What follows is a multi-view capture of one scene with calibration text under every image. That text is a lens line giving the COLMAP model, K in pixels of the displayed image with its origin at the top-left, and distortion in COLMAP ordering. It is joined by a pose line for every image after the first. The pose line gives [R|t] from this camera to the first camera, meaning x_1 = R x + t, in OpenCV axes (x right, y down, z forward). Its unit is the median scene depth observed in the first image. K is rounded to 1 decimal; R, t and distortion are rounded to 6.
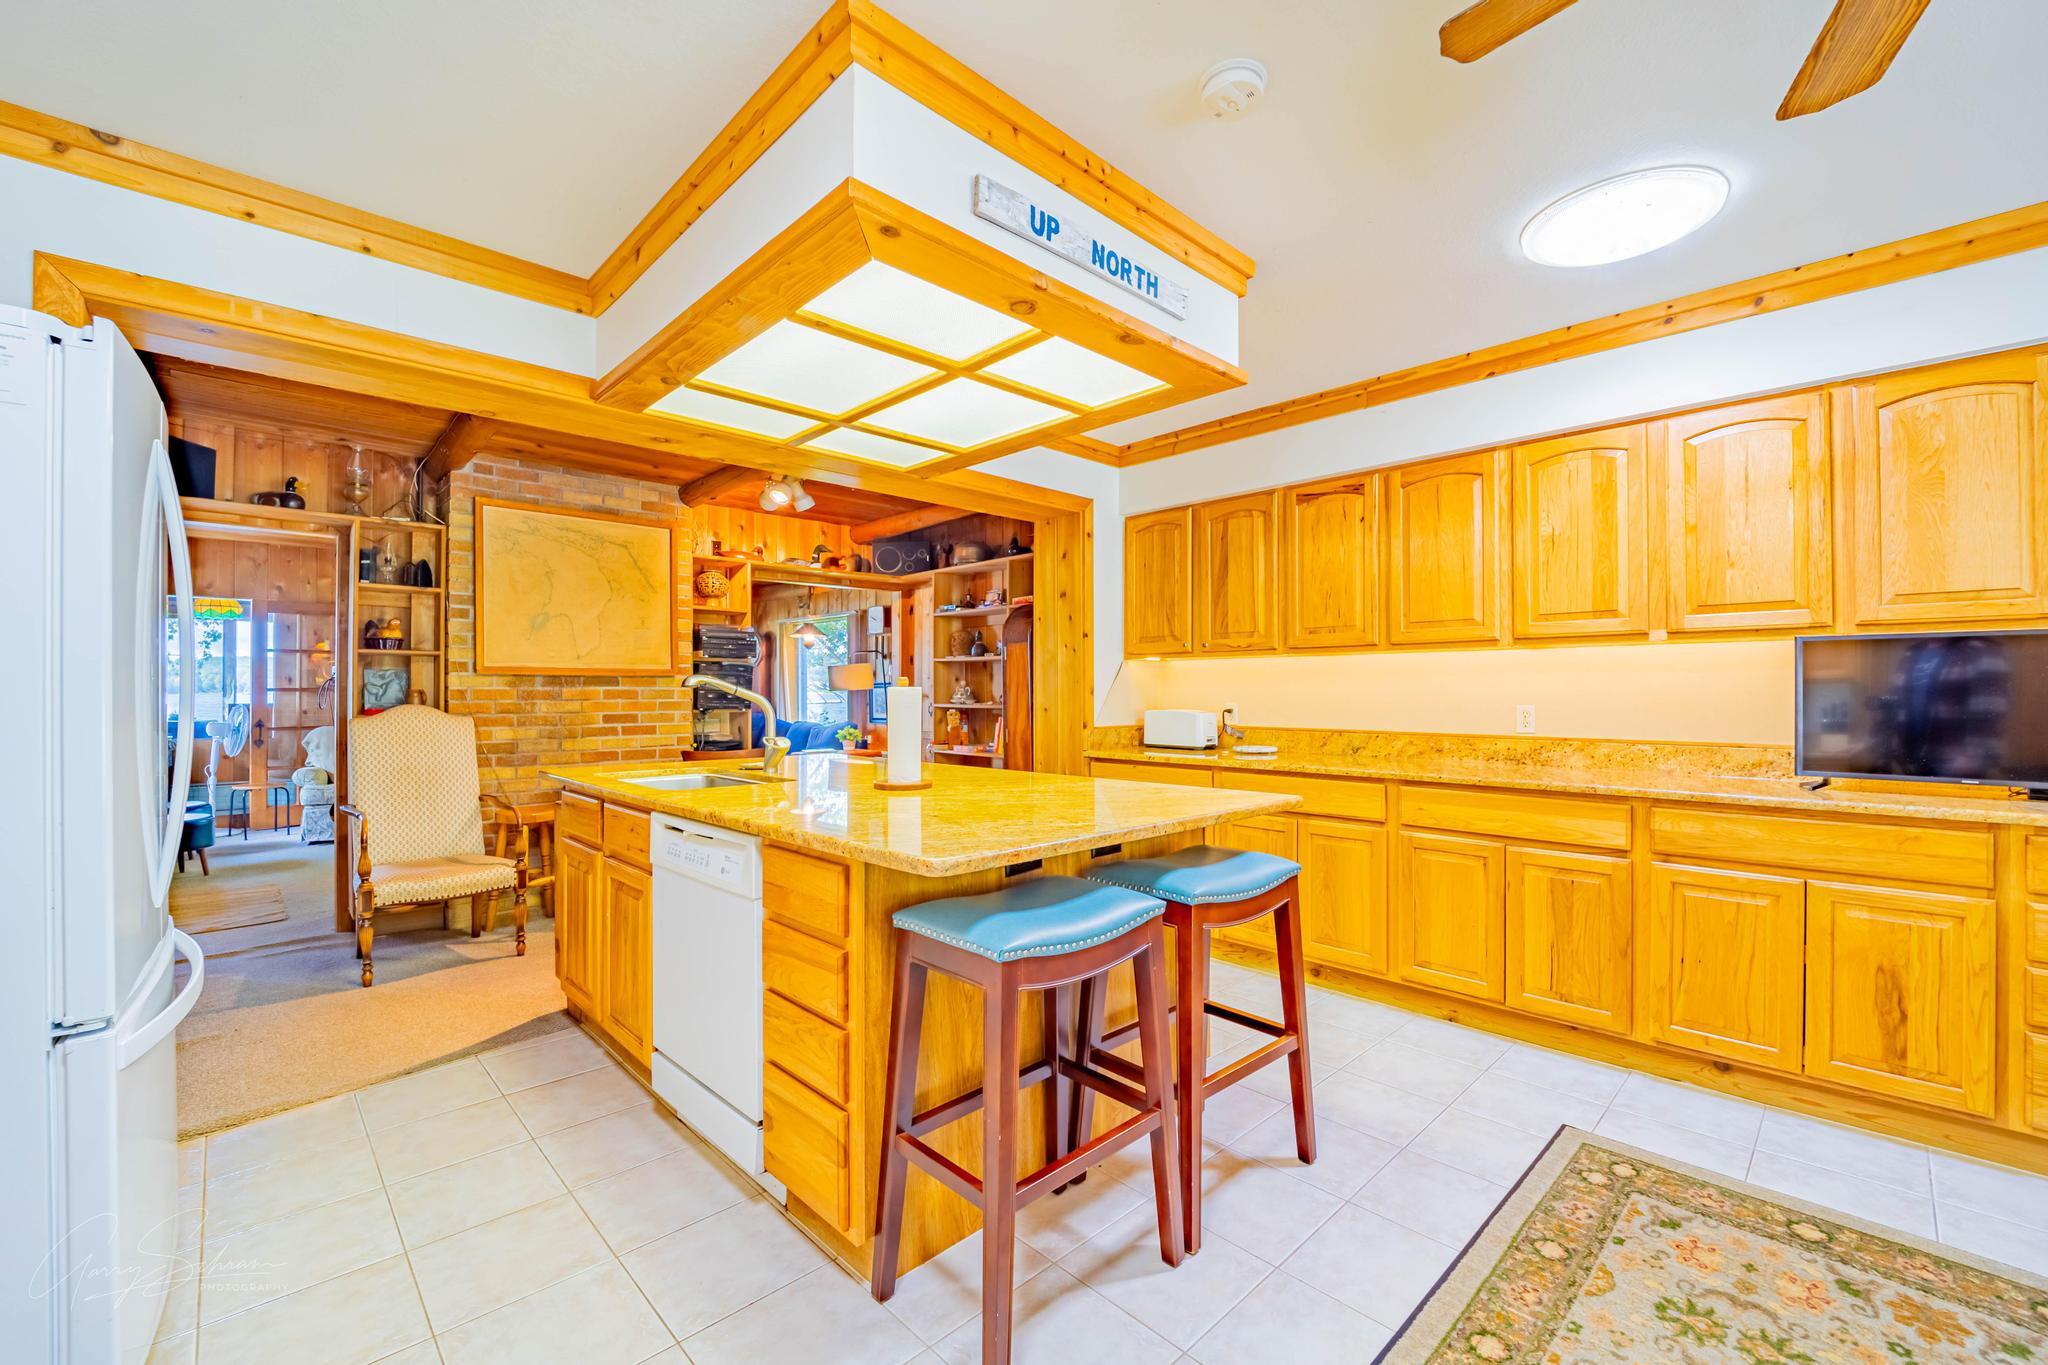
lens RADIAL K [[833.4, 0, 1019.8], [0, 833.4, 682.9], [0, 0, 1]] dist [-0.013098, -0.003256]
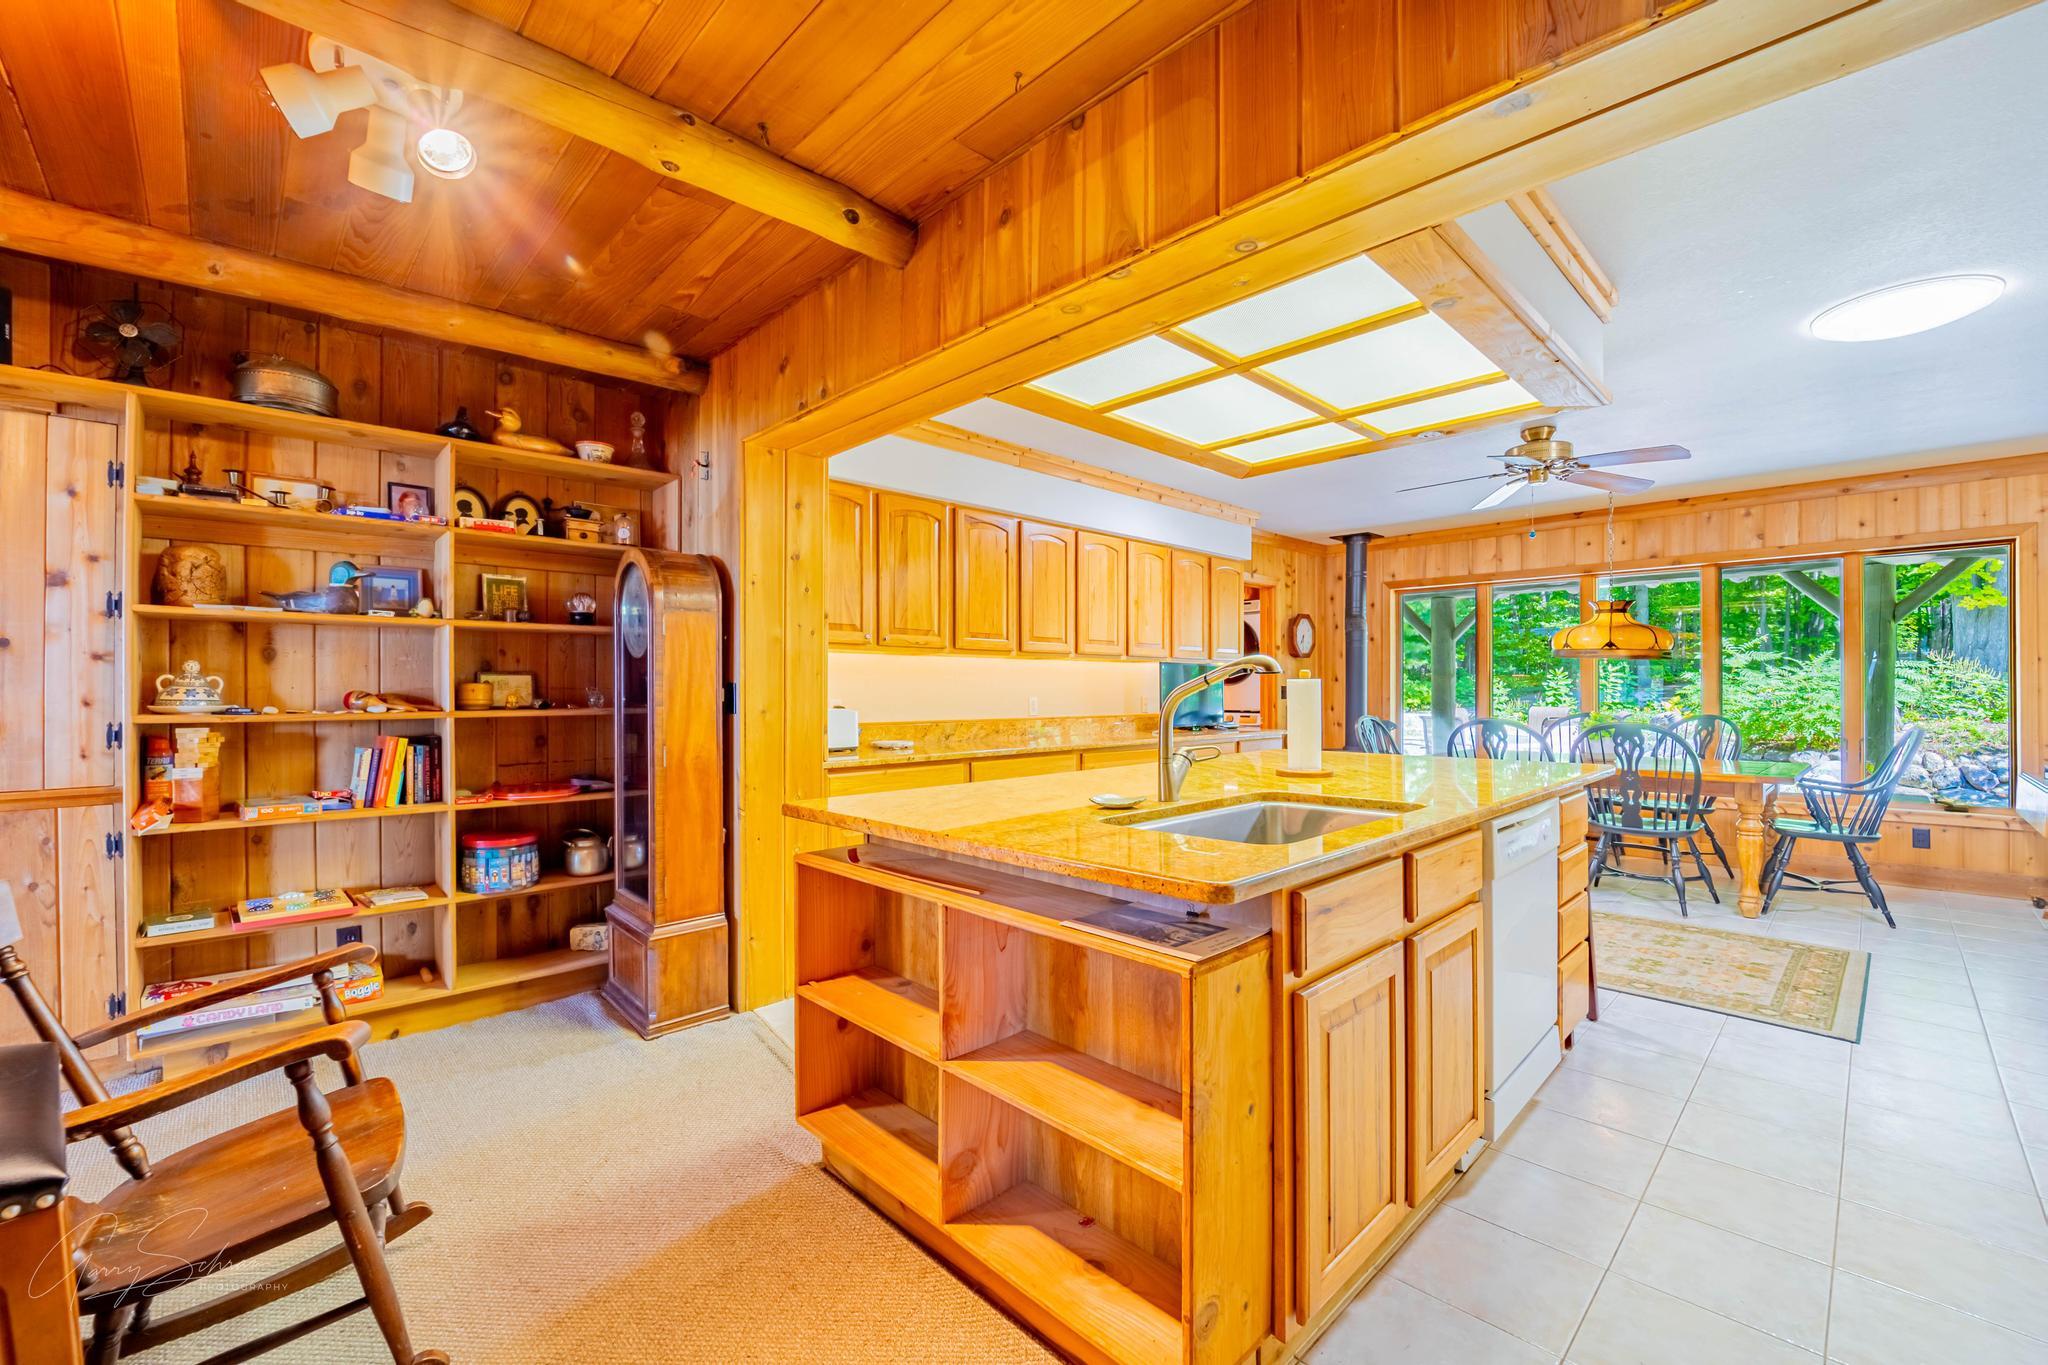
lens RADIAL K [[833.4, 0, 1010.2], [0, 833.4, 686.3], [0, 0, 1]] dist [-0.013098, -0.003256]
pose [[0.011708, 0.007021, 0.999907, -0.716140], [-0.007030, 0.999951, -0.006939, 0.014676], [-0.999907, -0.006948, 0.011757, 0.817088]]
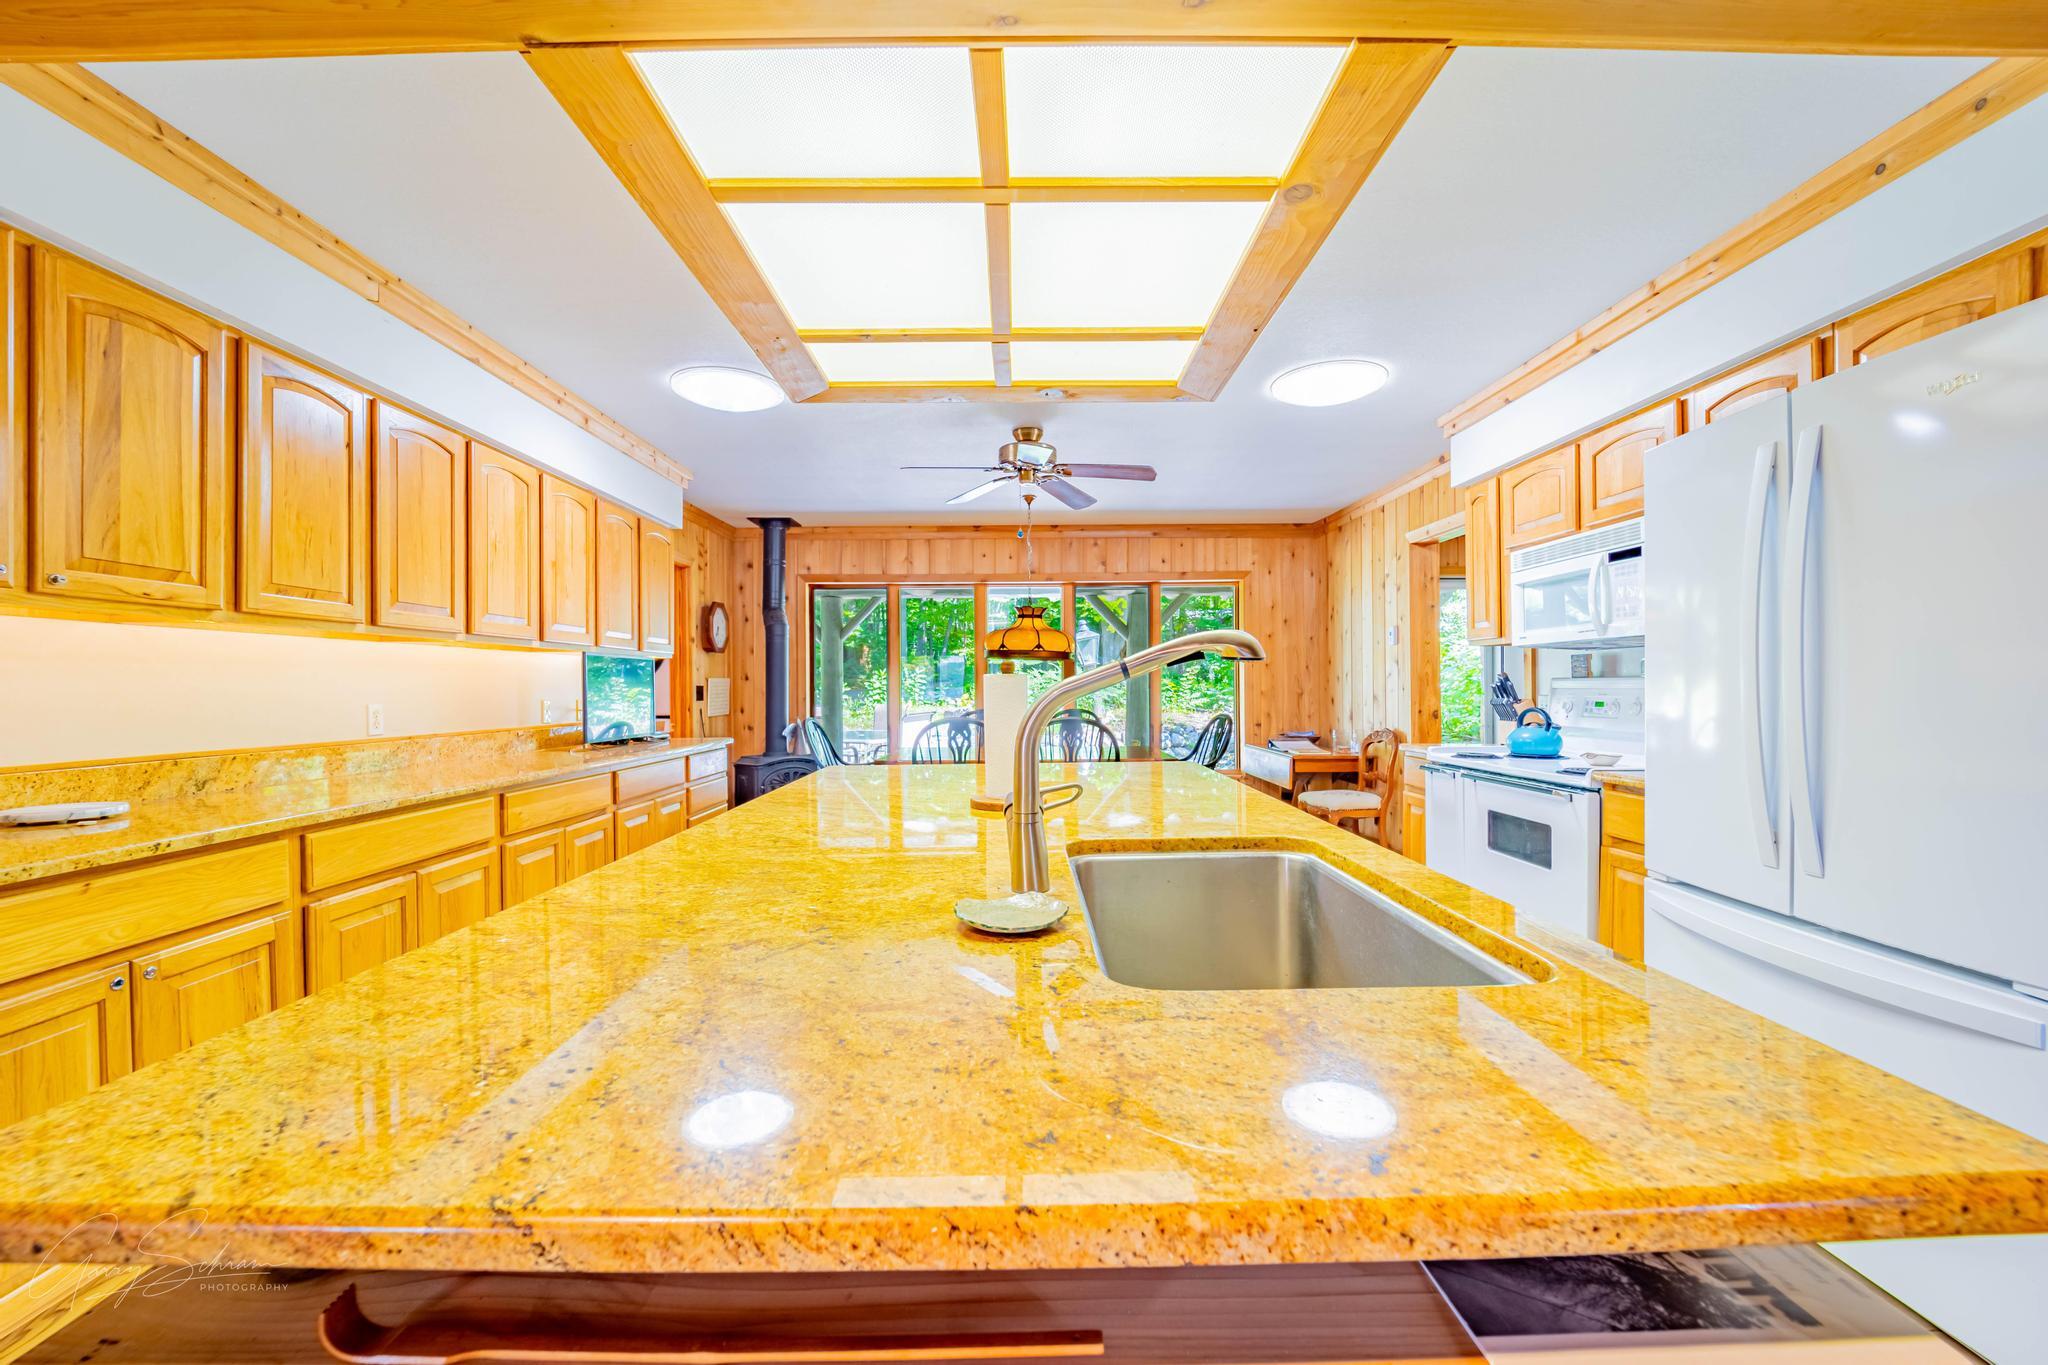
lens RADIAL K [[833.4, 0, 1026.0], [0, 833.4, 687.1], [0, 0, 1]] dist [-0.013098, -0.003256]
pose [[-0.725571, 0.009429, 0.688083, -0.409764], [0.004697, 0.999951, -0.008750, 0.015294], [-0.688131, -0.003116, -0.725579, 0.929262]]
